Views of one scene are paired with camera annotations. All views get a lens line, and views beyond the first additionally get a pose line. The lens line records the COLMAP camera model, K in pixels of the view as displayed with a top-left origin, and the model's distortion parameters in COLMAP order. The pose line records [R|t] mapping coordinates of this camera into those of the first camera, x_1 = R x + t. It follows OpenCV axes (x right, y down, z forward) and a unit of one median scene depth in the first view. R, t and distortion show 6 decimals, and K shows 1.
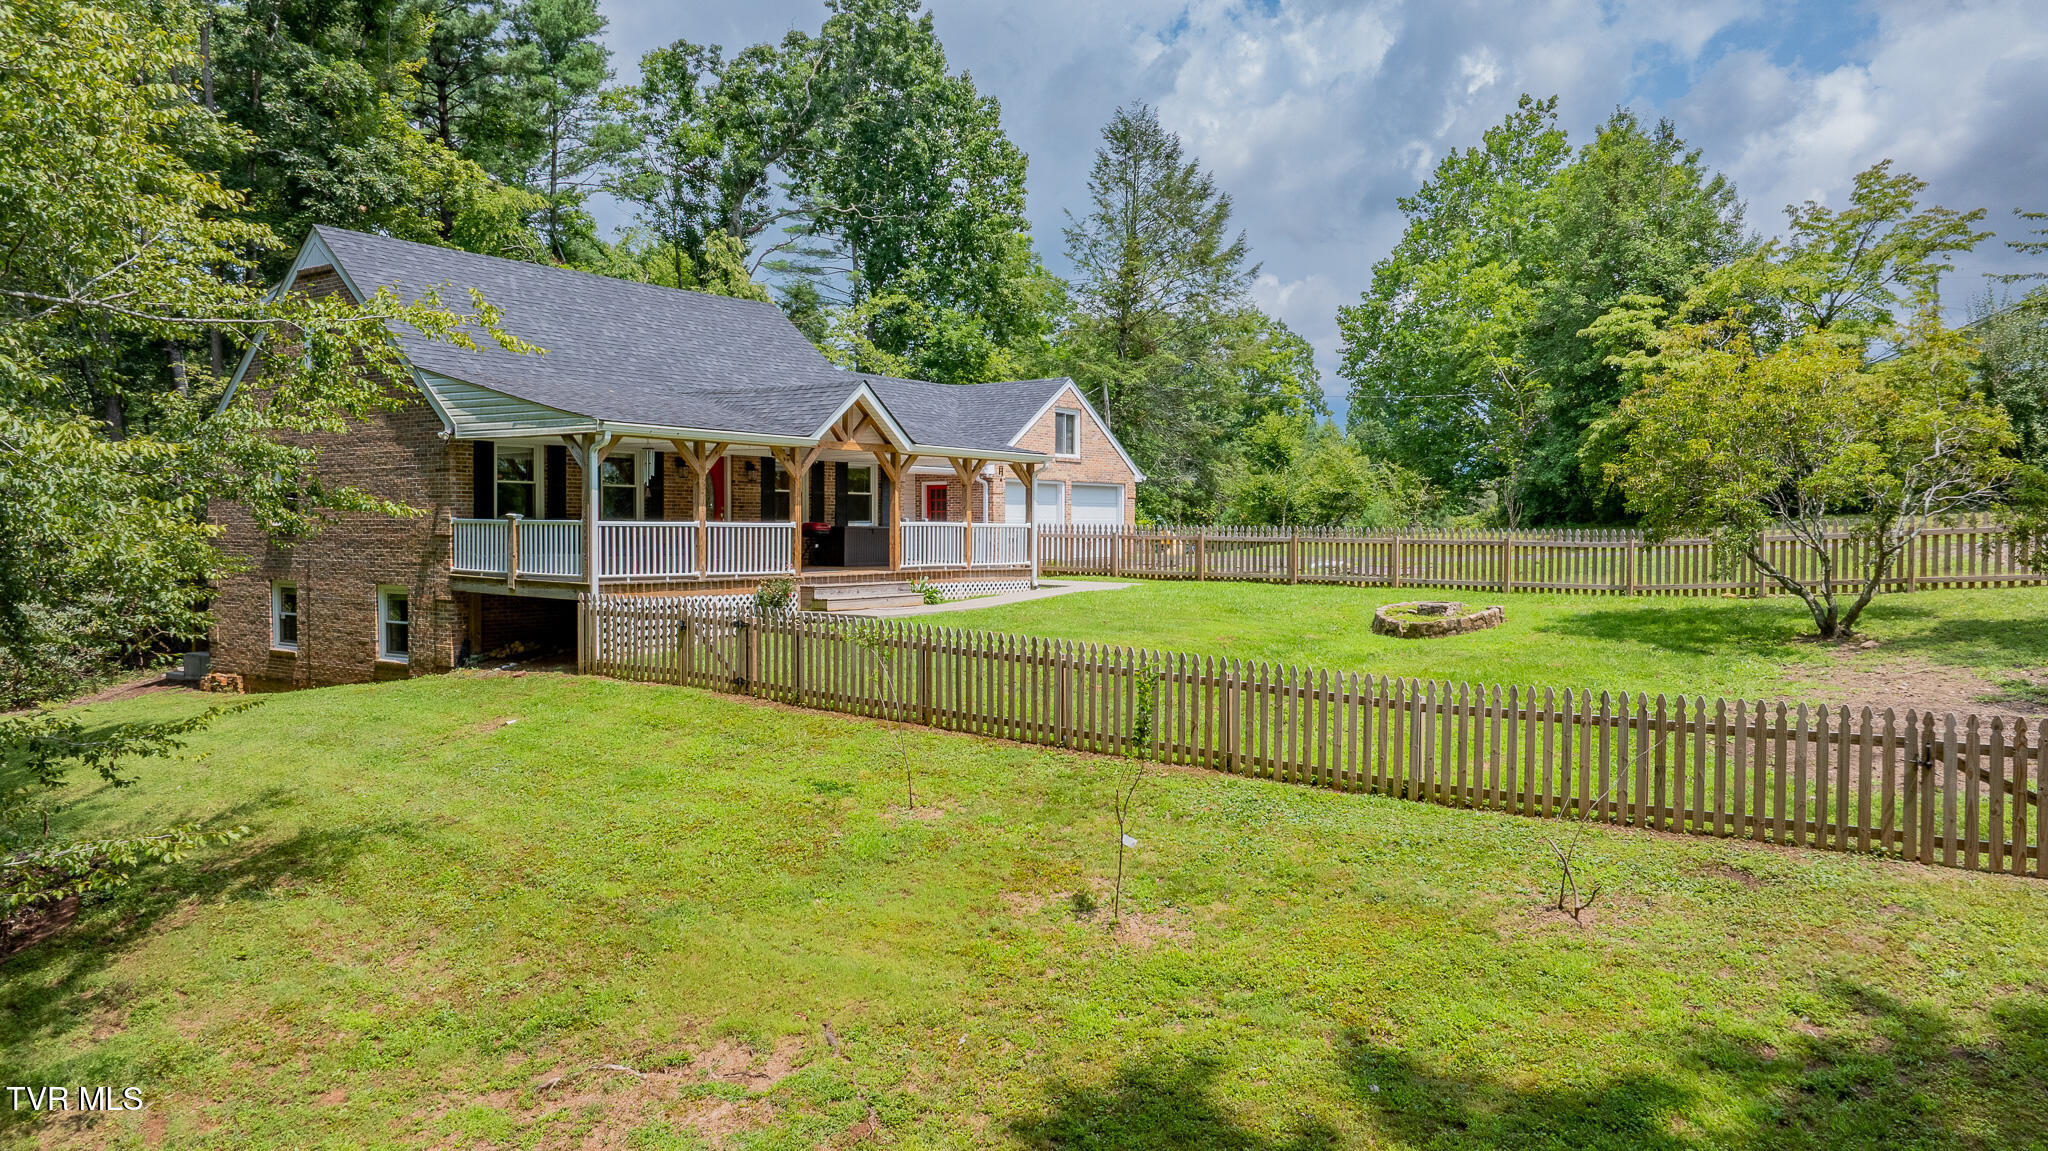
lens RADIAL K [[1484.3, 0, 1031.1], [0, 1484.3, 579.9], [0, 0, 1]] dist [-0.024895, 0.003543]
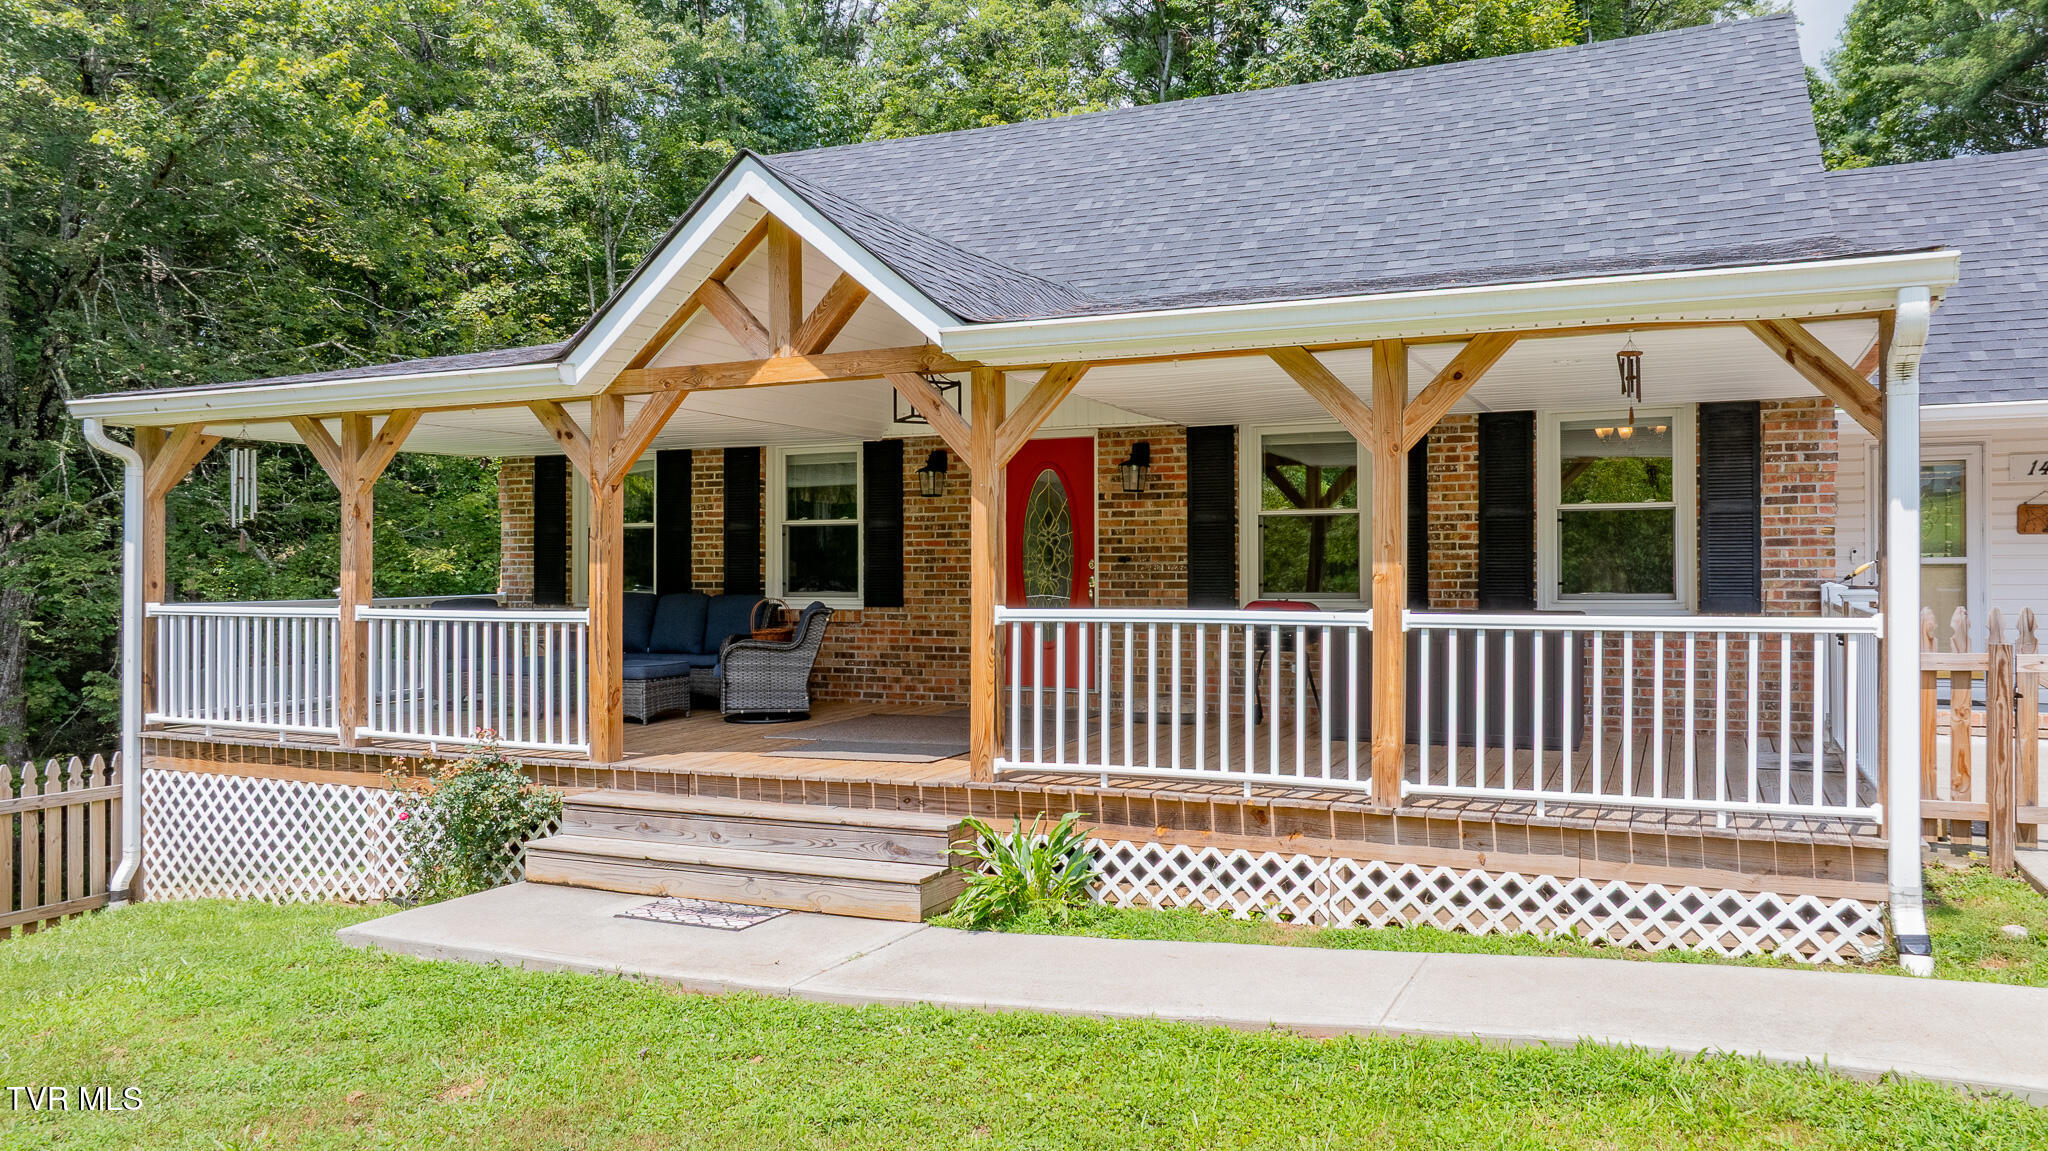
lens RADIAL K [[1484.3, 0, 1016.8], [0, 1484.3, 563.9], [0, 0, 1]] dist [-0.024895, 0.003543]
pose [[0.192045, -0.021948, -0.981141, 0.166659], [-0.030524, 0.999133, -0.028325, -0.035175], [0.980911, 0.035388, 0.191208, 0.845786]]
